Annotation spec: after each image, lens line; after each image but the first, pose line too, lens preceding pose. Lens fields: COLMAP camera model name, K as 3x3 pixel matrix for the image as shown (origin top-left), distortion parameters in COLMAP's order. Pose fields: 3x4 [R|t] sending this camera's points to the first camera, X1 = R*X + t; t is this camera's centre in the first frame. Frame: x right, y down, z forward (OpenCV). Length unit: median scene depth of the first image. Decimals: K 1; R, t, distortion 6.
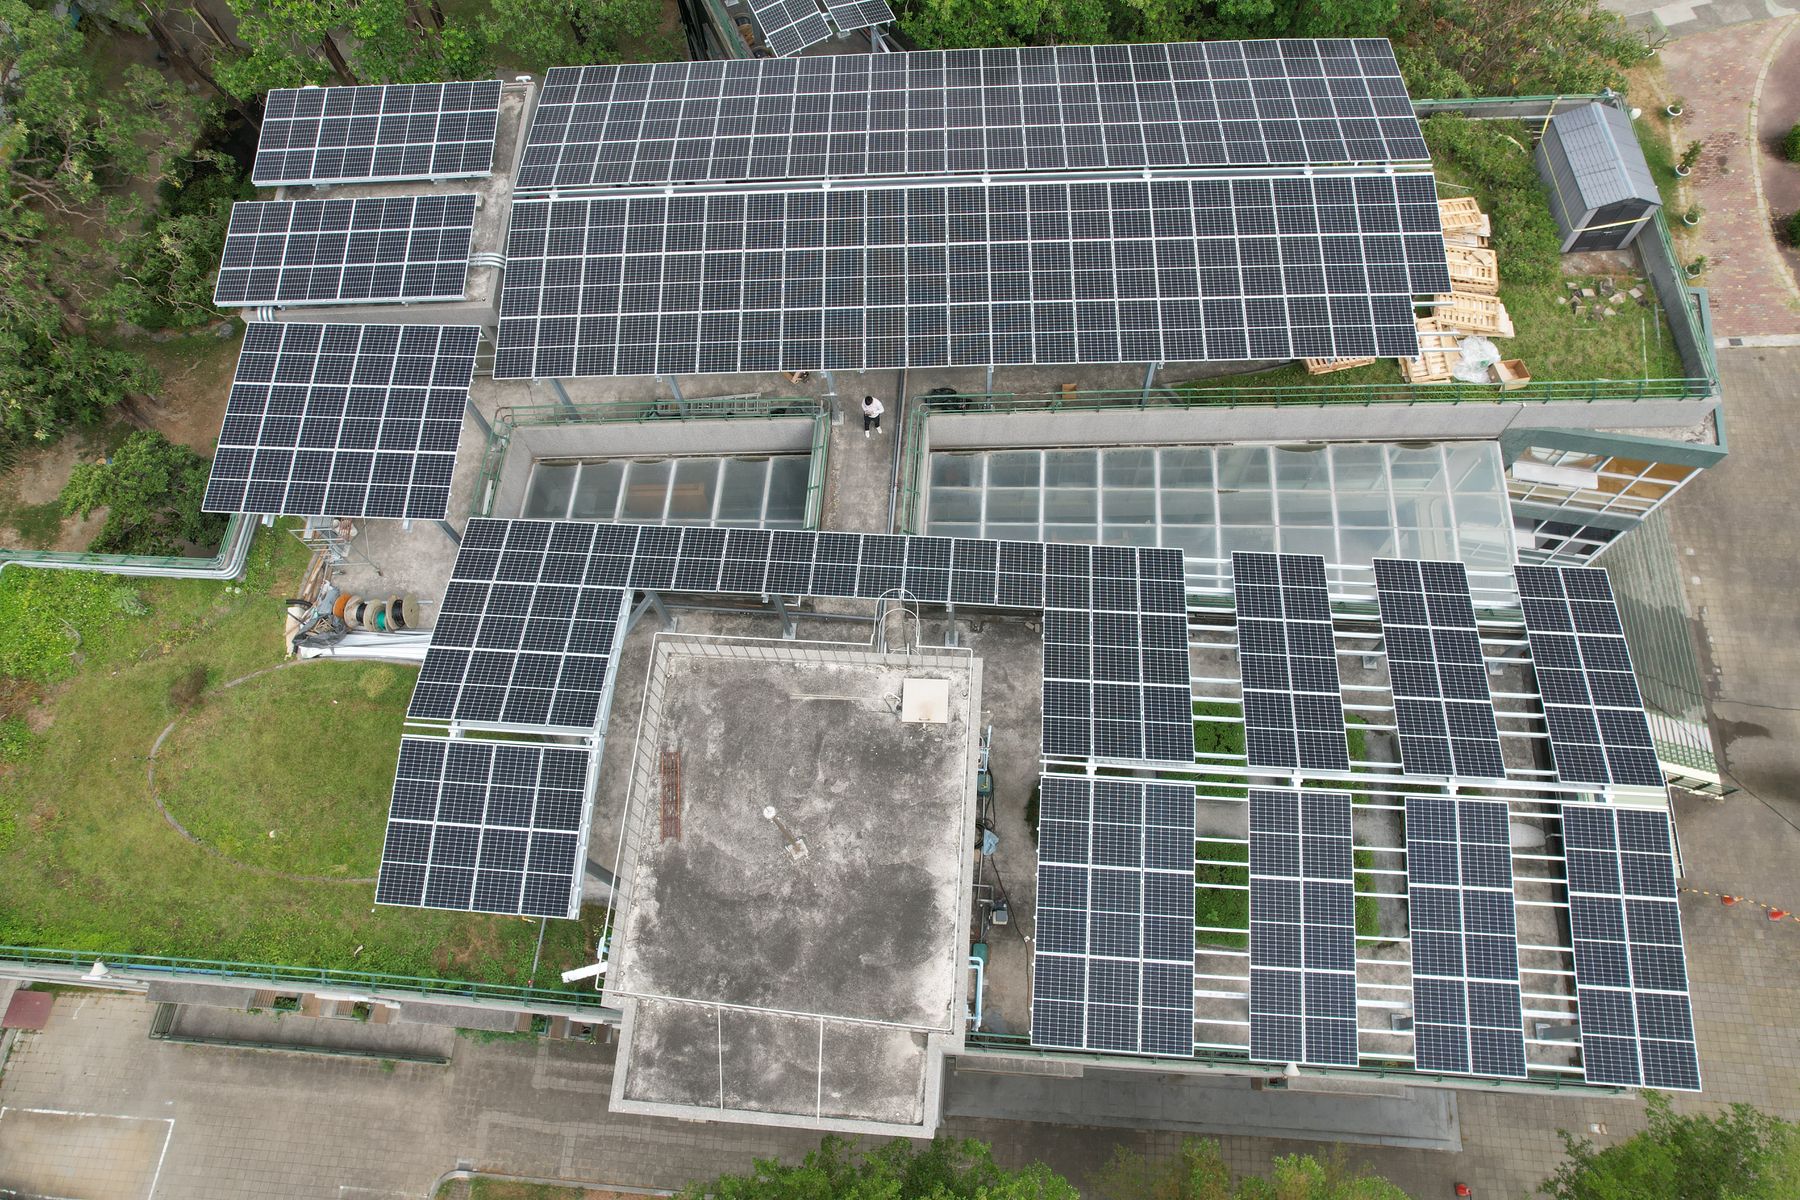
lens RADIAL K [[1180.2, 0, 904.3], [0, 1180.2, 546.7], [0, 0, 1]] dist [-0.086103, 0.077582]
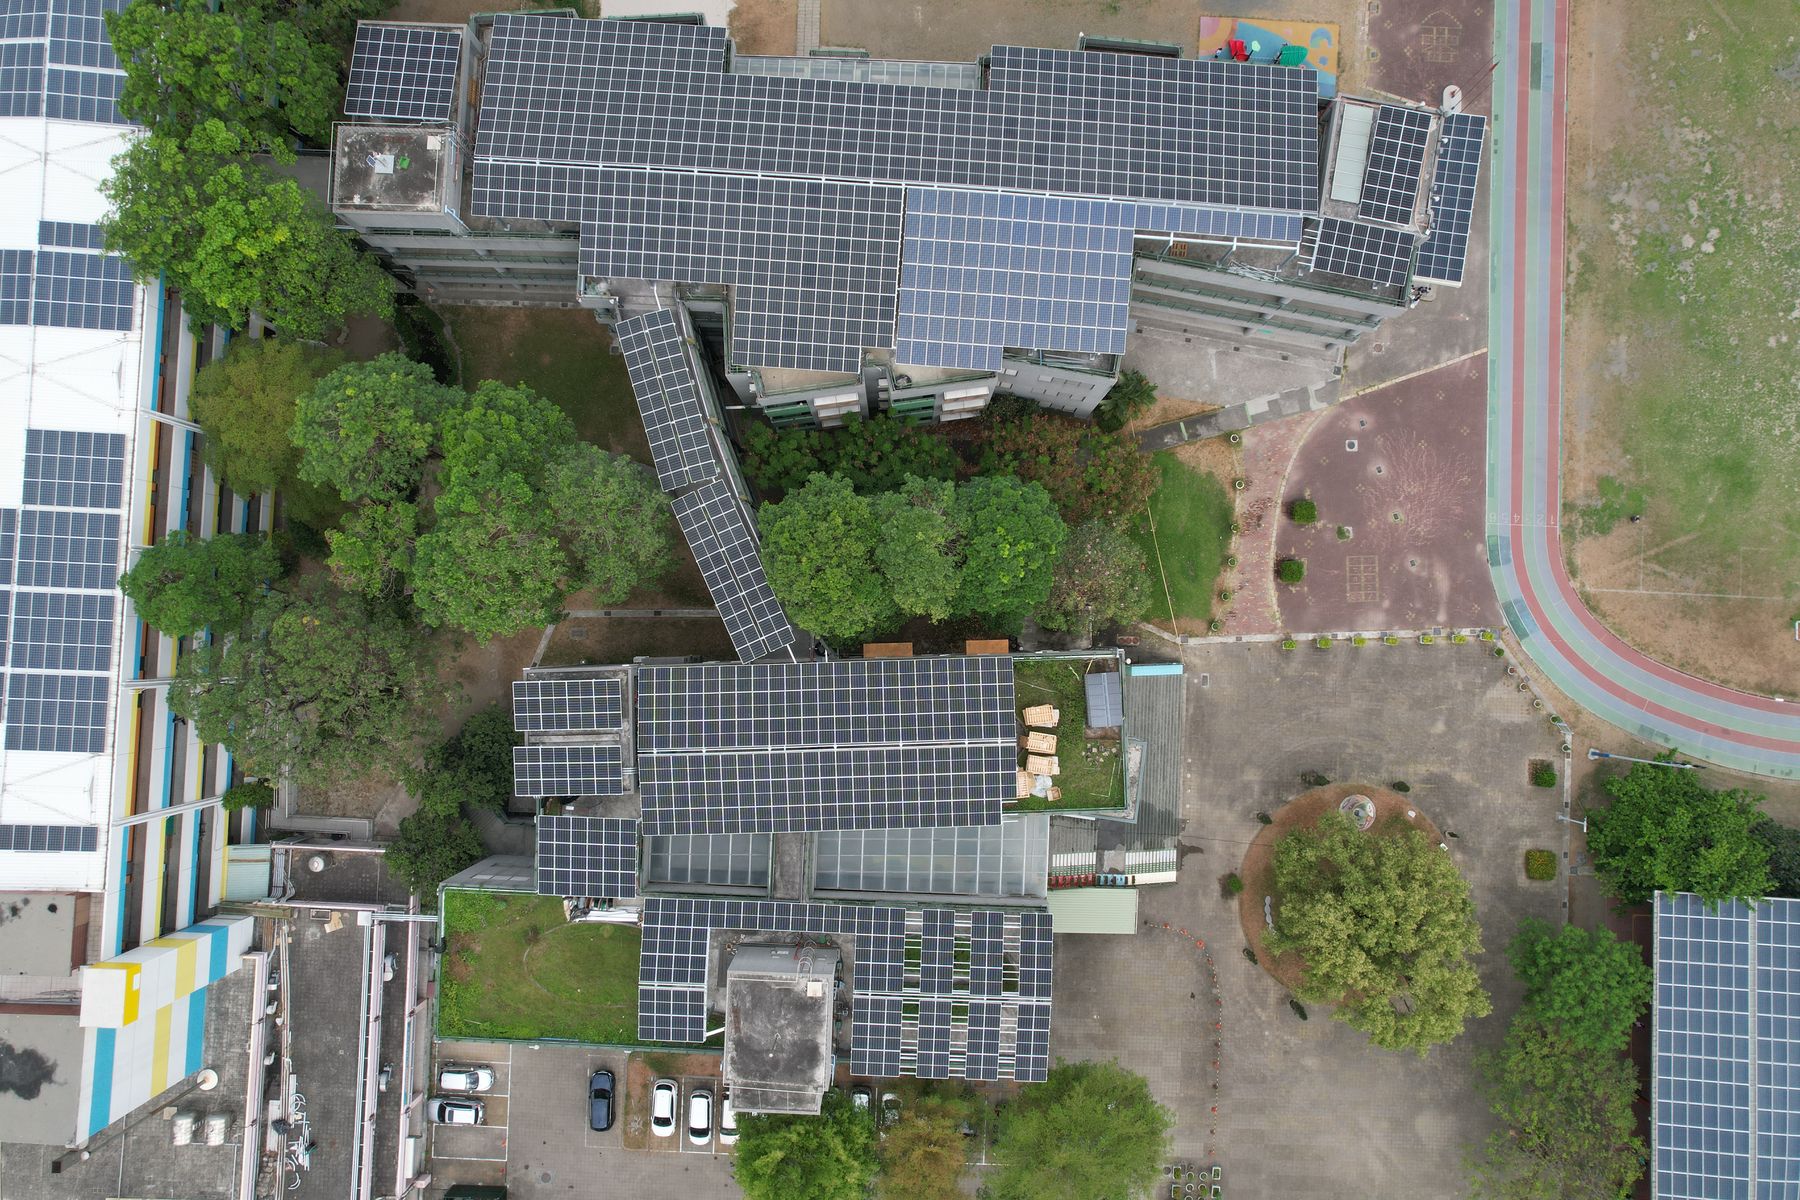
lens RADIAL K [[1180.2, 0, 904.3], [0, 1180.2, 546.7], [0, 0, 1]] dist [-0.086103, 0.077582]
pose [[0.998212, -0.031298, 0.050930, 0.104828], [0.011885, 0.938882, 0.344035, -1.586458], [-0.058585, -0.342815, 0.937575, -1.192988]]
